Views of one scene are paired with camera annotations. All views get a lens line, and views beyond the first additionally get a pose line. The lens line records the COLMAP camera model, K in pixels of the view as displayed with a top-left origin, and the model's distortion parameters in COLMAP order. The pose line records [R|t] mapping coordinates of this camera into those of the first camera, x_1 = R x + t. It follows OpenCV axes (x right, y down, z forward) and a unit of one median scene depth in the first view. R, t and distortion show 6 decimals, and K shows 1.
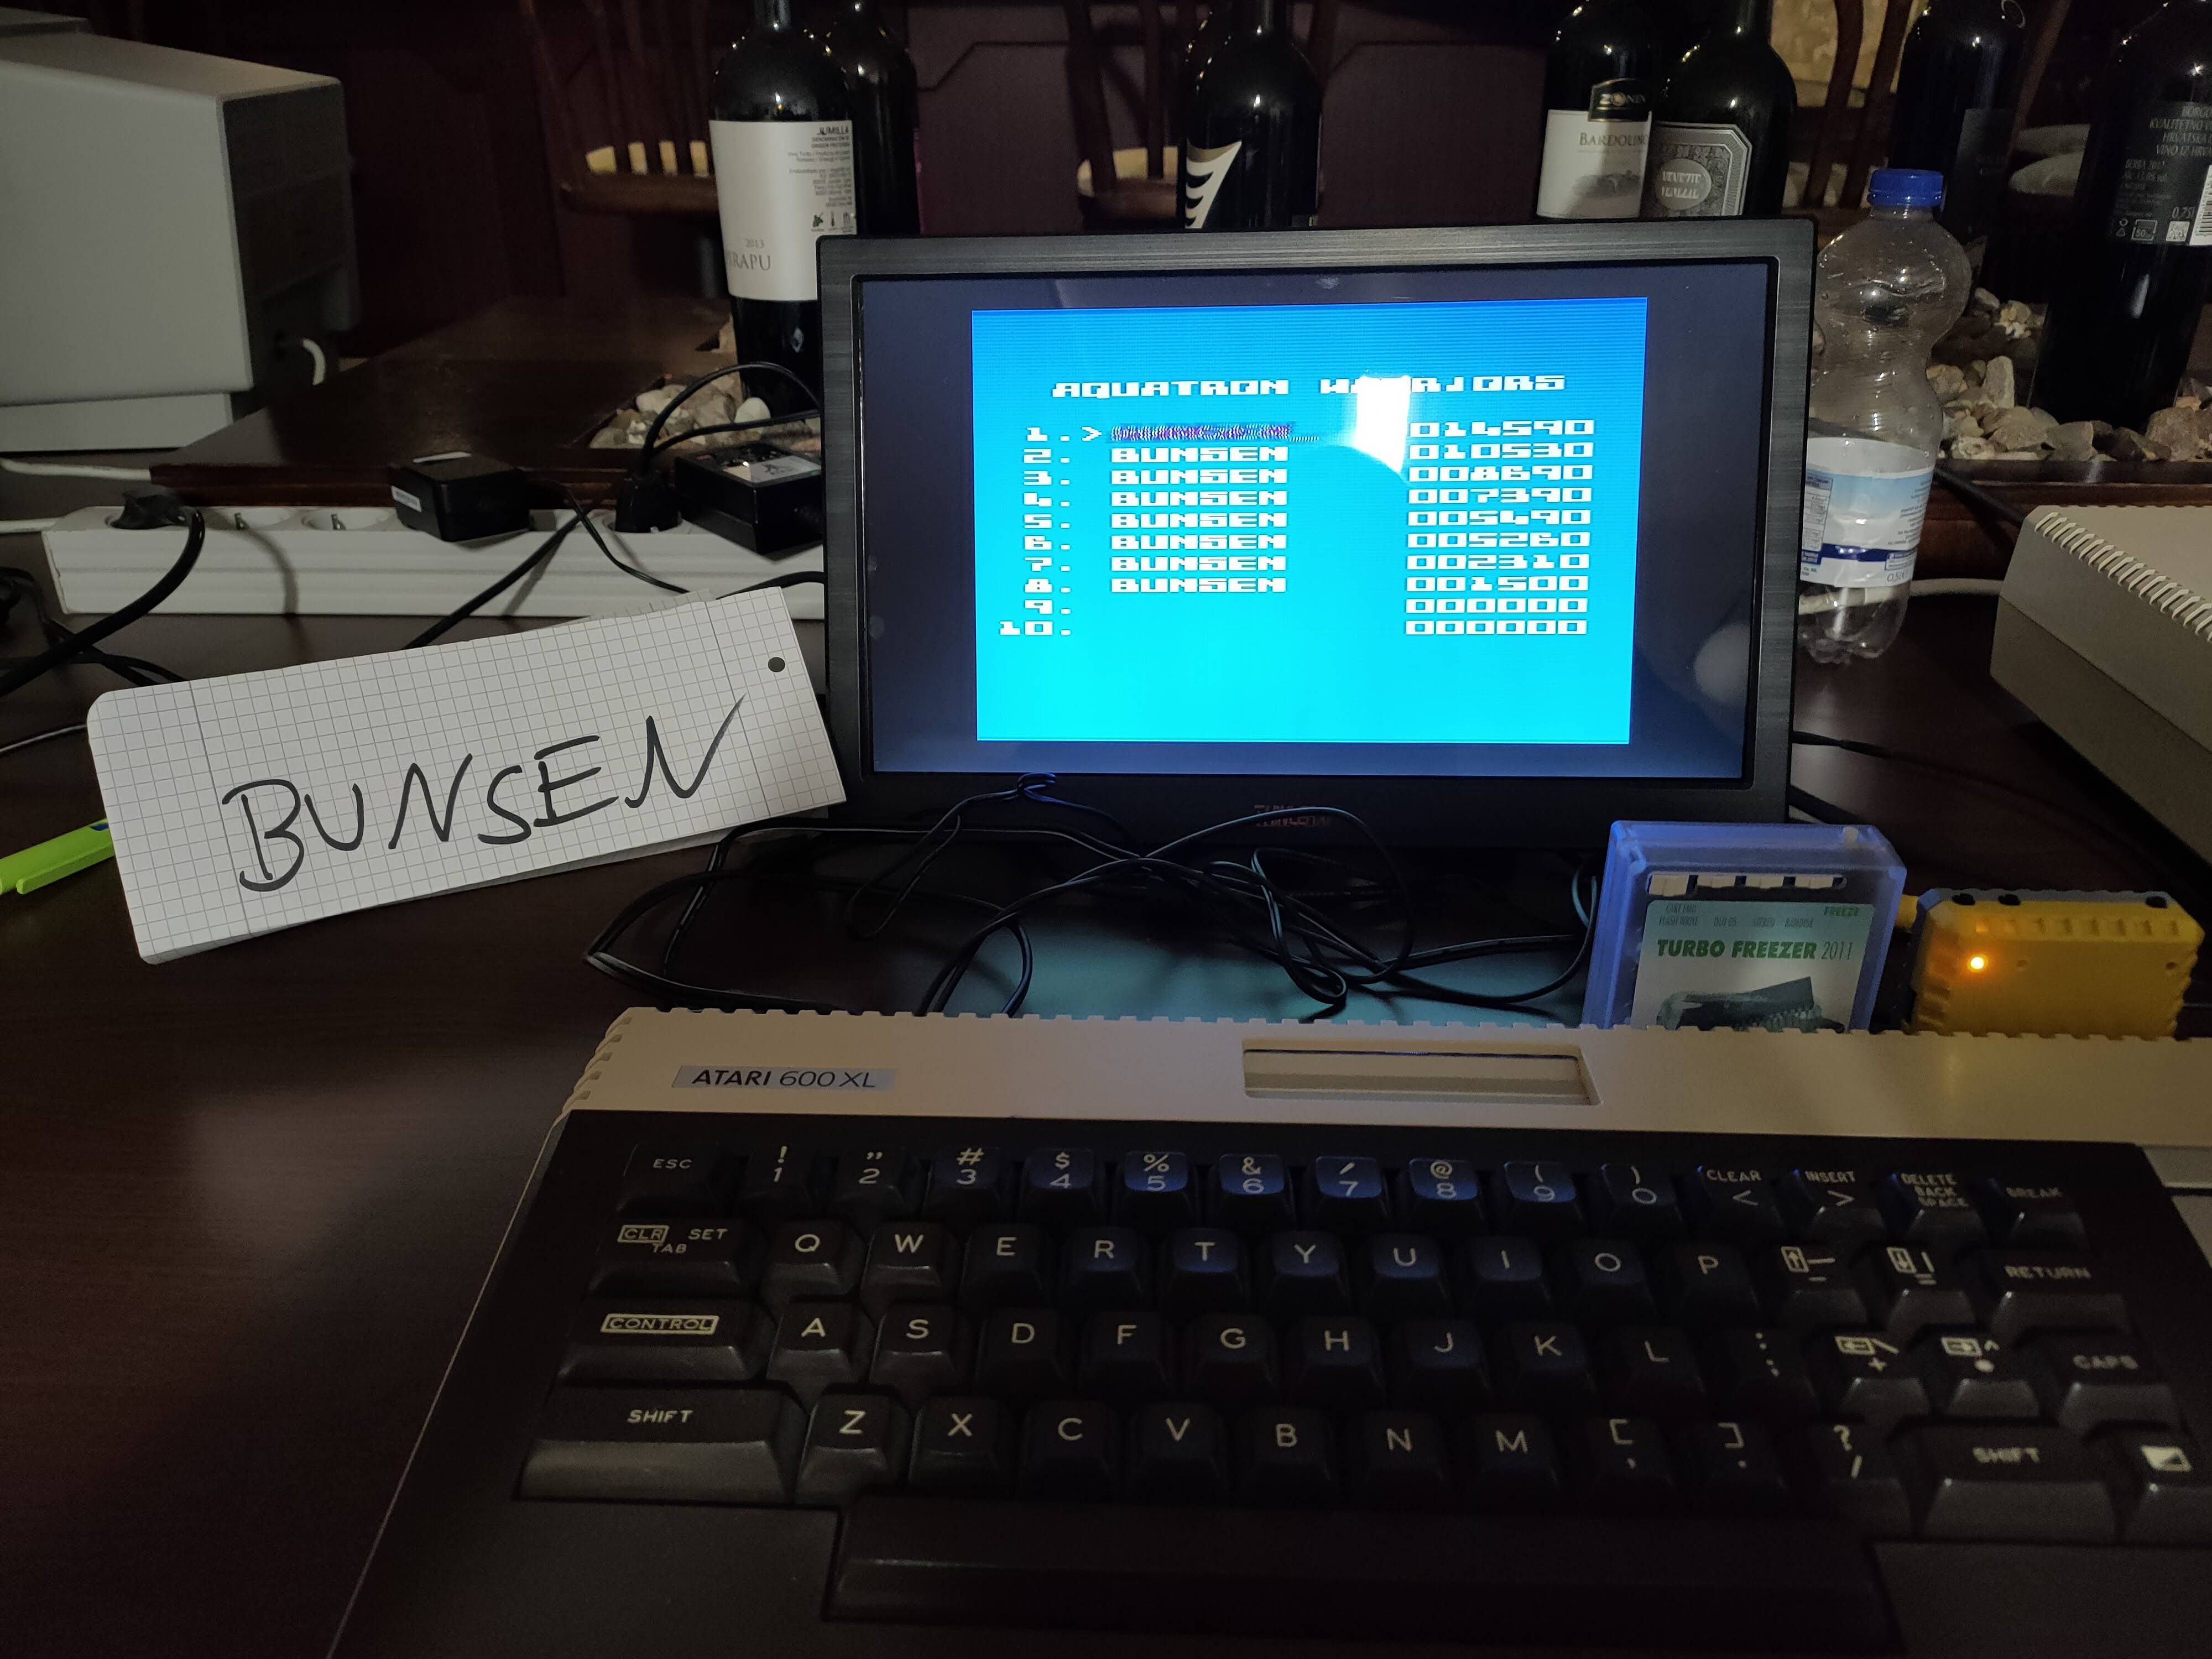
lens RADIAL K [[1723.5, 0, 1106.0], [0, 1723.5, 829.5], [0, 0, 1]] dist [0.071253, -0.120980]
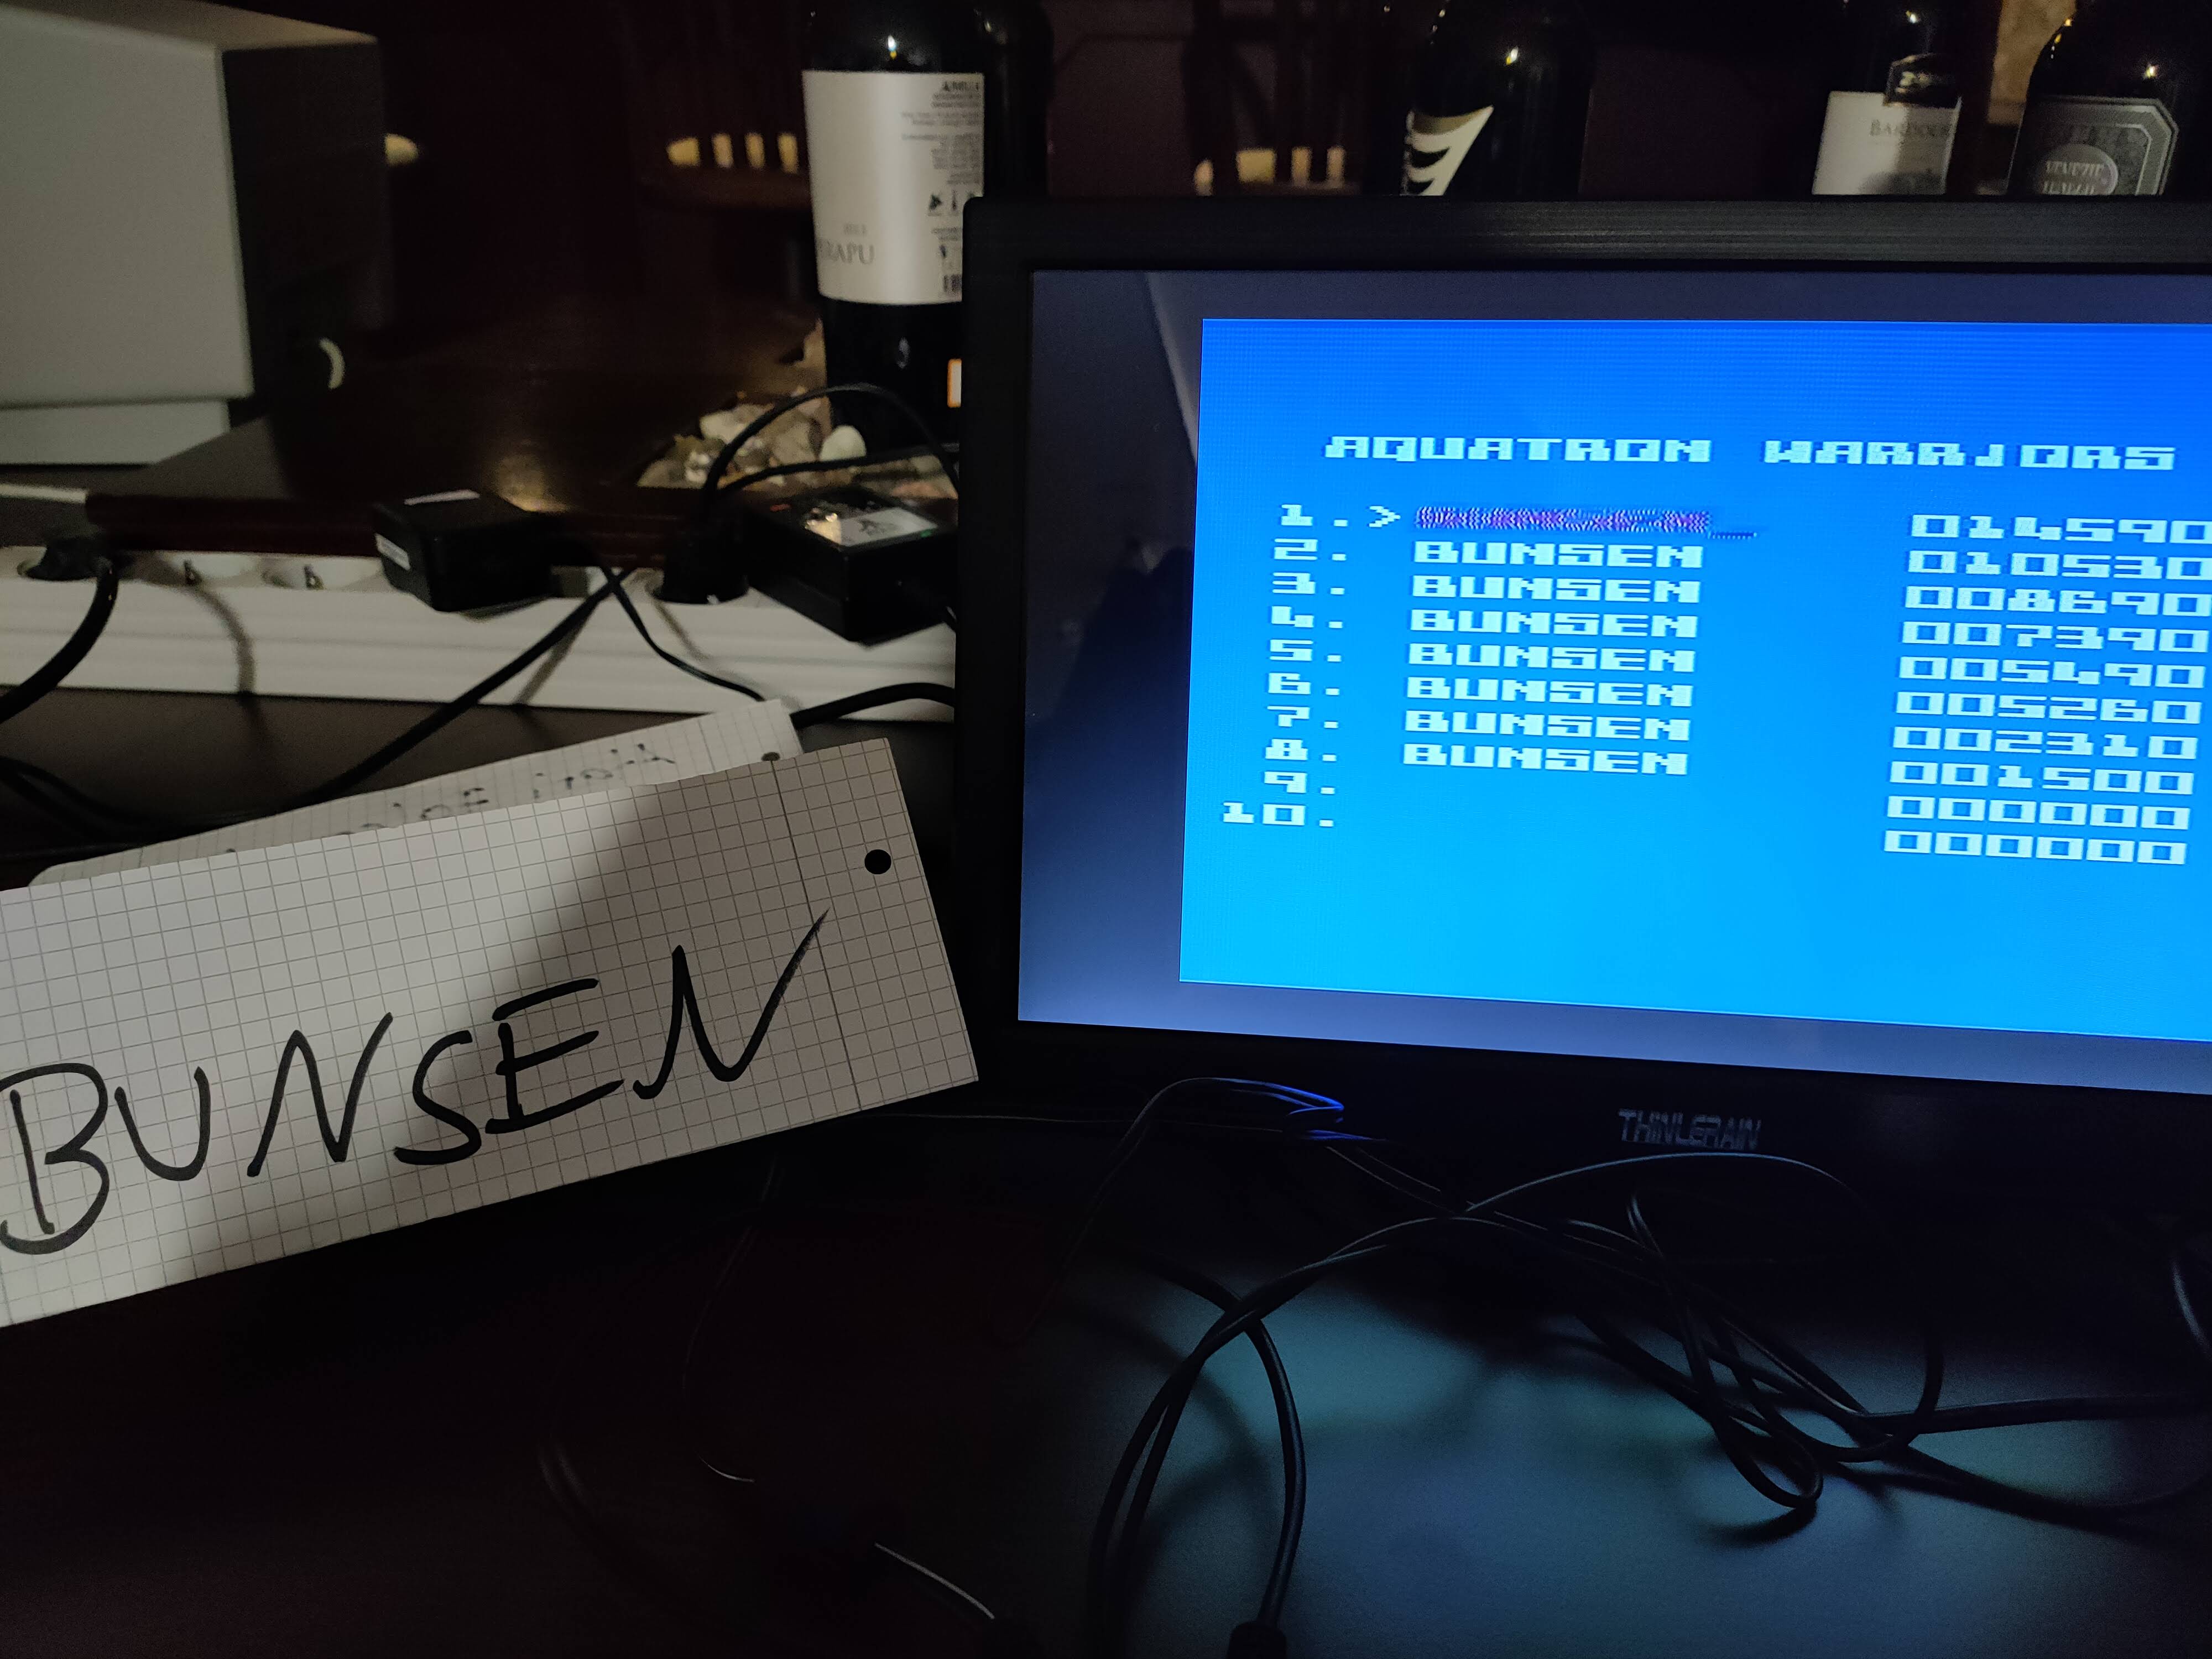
lens RADIAL K [[1727.0, 0, 1094.9], [0, 1727.0, 841.8], [0, 0, 1]] dist [0.067237, -0.138588]
pose [[0.998515, 0.034209, -0.042390, -0.083004], [-0.034245, 0.999413, -0.000145, -0.105902], [0.042361, 0.001596, 0.999101, 0.360634]]
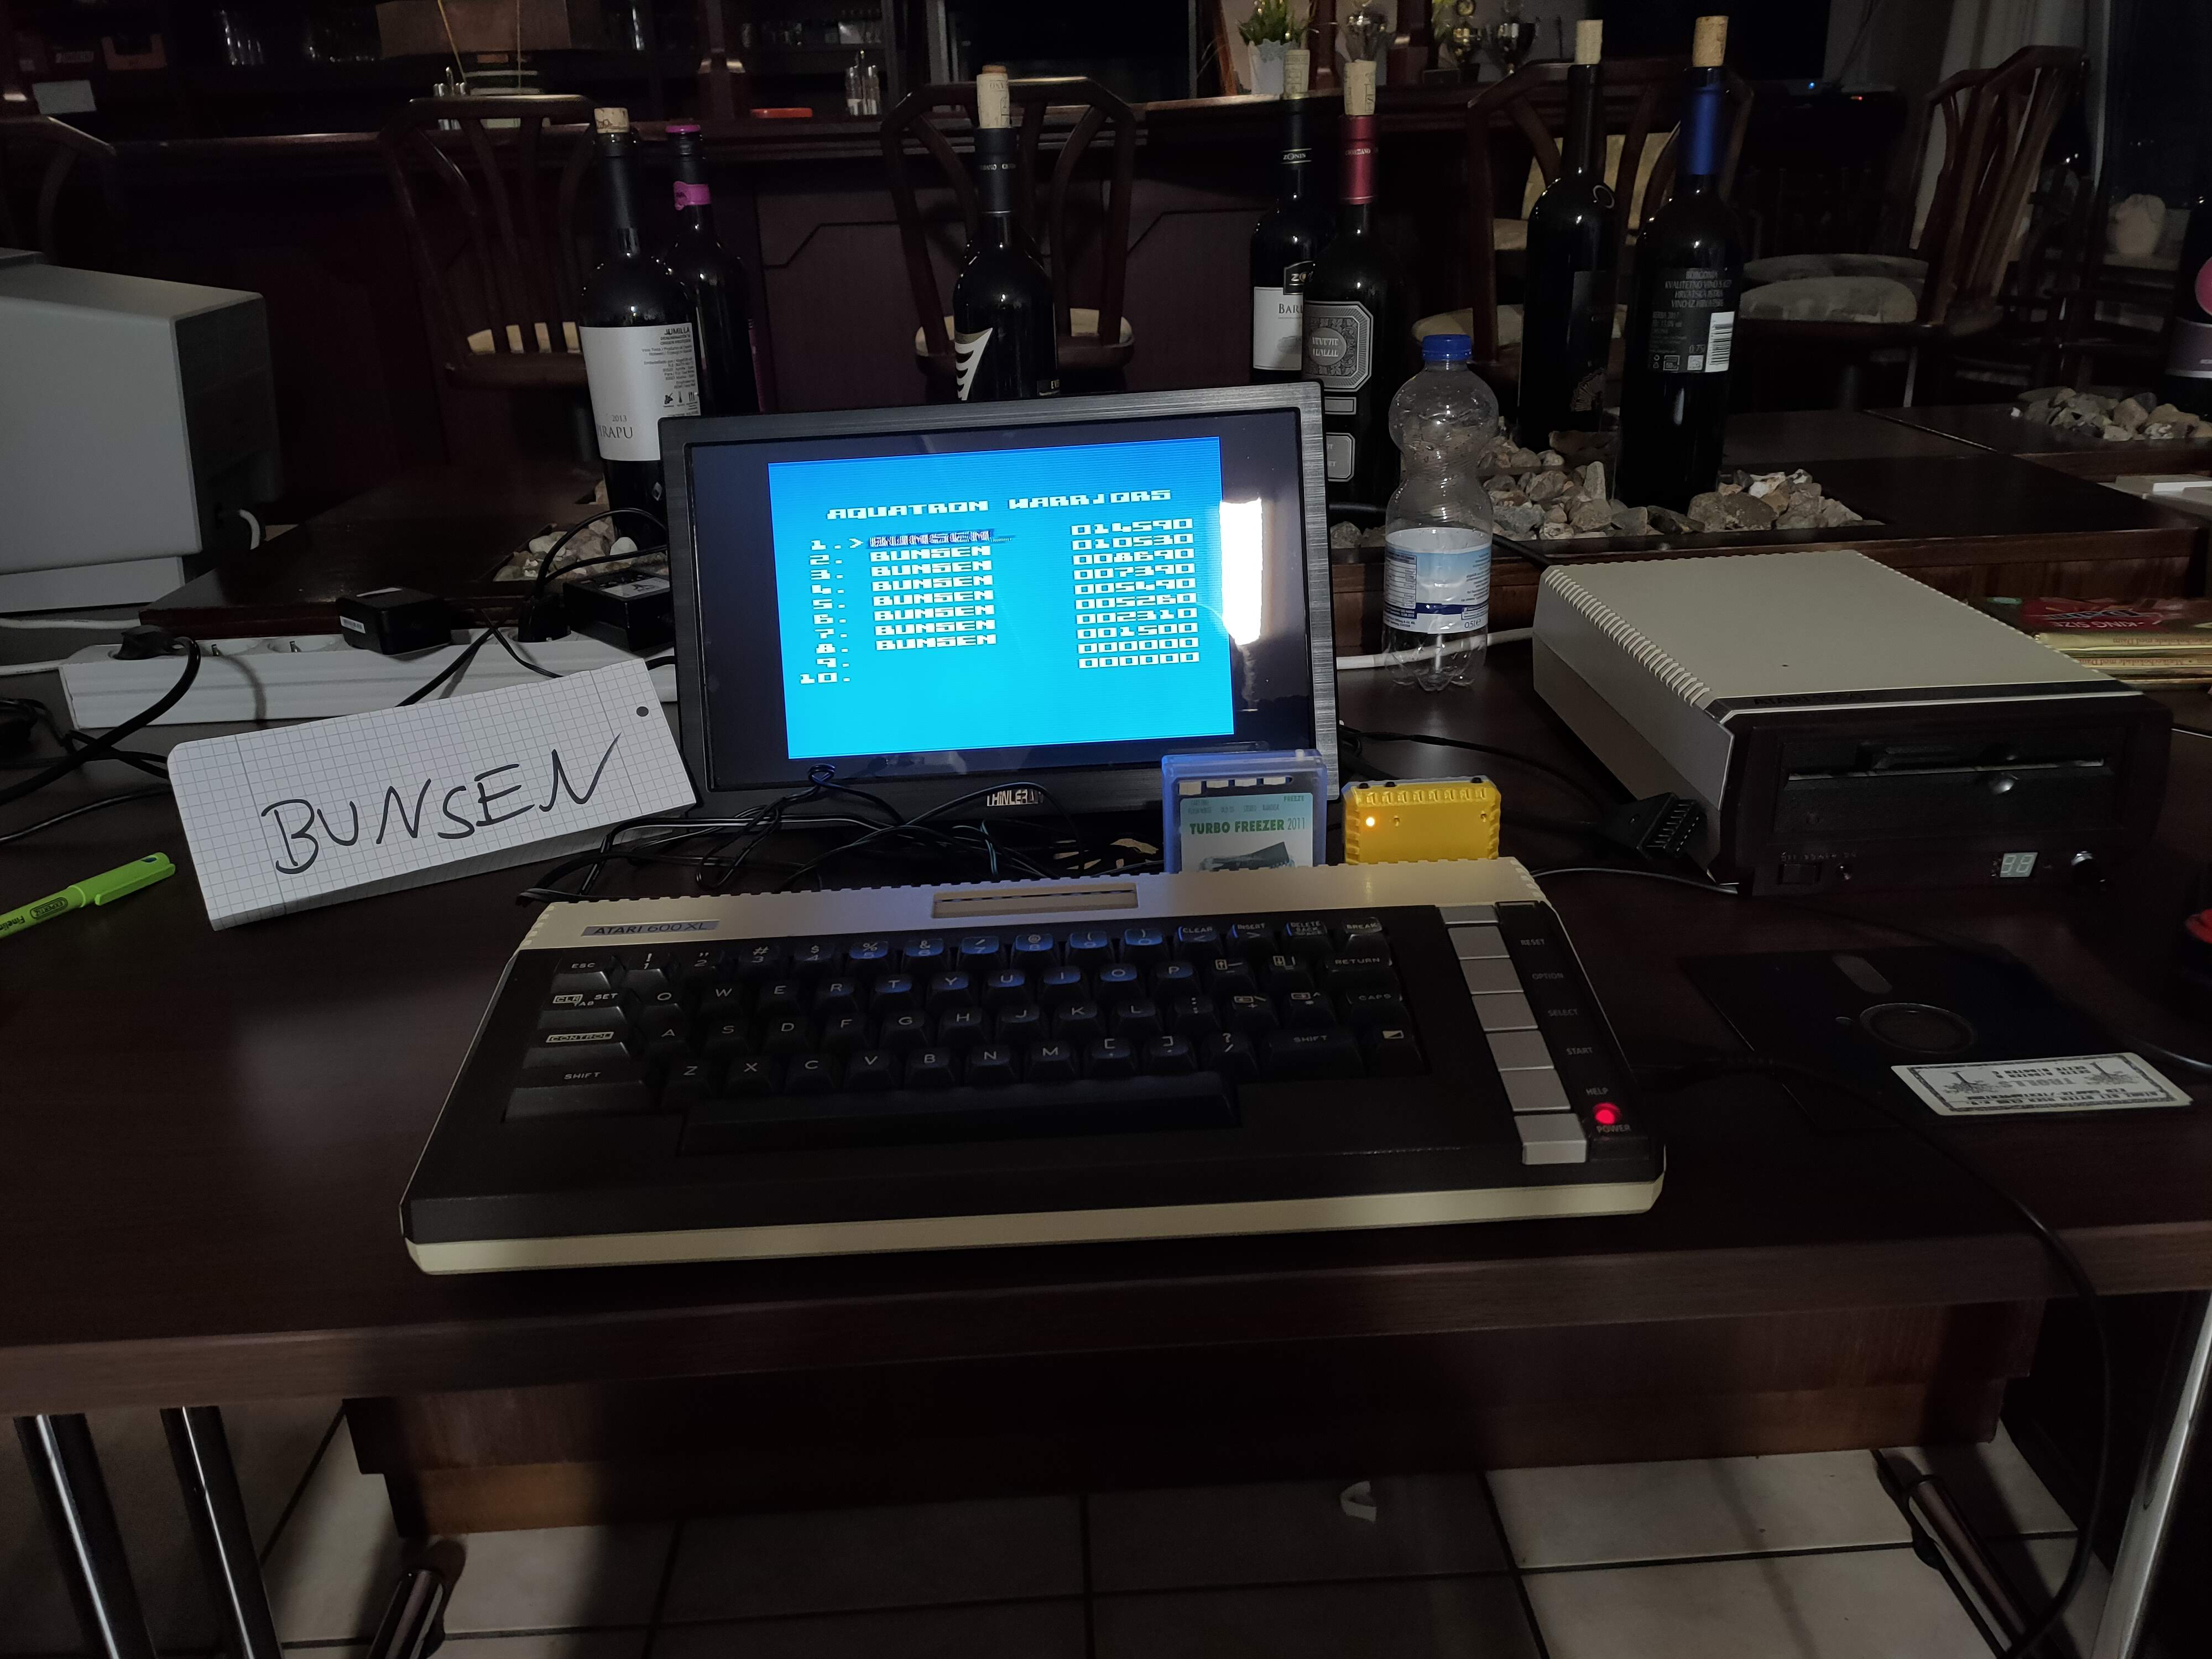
lens RADIAL K [[1723.5, 0, 1106.0], [0, 1723.5, 829.5], [0, 0, 1]] dist [0.071253, -0.120980]
pose [[0.996606, -0.057319, 0.059077, 0.101351], [0.061581, 0.995425, -0.073052, 0.130145], [-0.054620, 0.076443, 0.995577, -0.440522]]
